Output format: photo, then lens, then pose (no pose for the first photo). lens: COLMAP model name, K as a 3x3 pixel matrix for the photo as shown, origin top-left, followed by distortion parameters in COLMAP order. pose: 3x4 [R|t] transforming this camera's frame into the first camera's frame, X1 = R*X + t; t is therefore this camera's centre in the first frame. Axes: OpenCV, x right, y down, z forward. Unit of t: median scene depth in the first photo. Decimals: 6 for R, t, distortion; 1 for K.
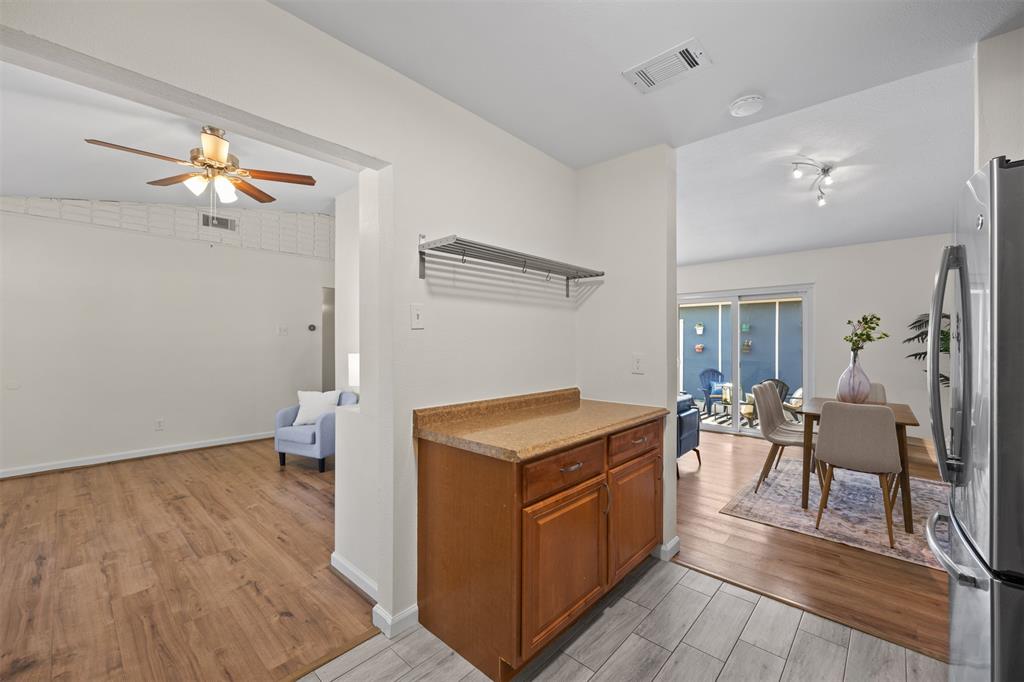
lens RADIAL K [[412.3, 0, 514.7], [0, 412.3, 340.1], [0, 0, 1]] dist [-0.002053, -0.000395]
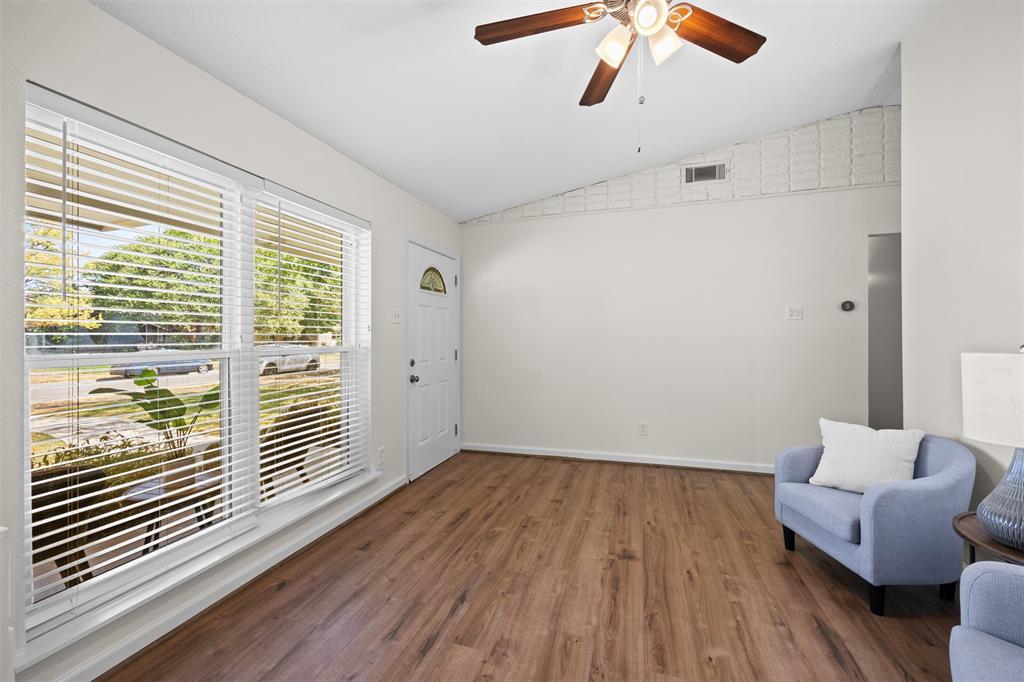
lens RADIAL K [[412.3, 0, 514.7], [0, 412.3, 340.1], [0, 0, 1]] dist [-0.002053, -0.000395]
pose [[0.425680, 0.001121, -0.904873, -0.251464], [0.010911, 0.999920, 0.006372, 0.016059], [0.904808, -0.012586, 0.425633, 0.495119]]
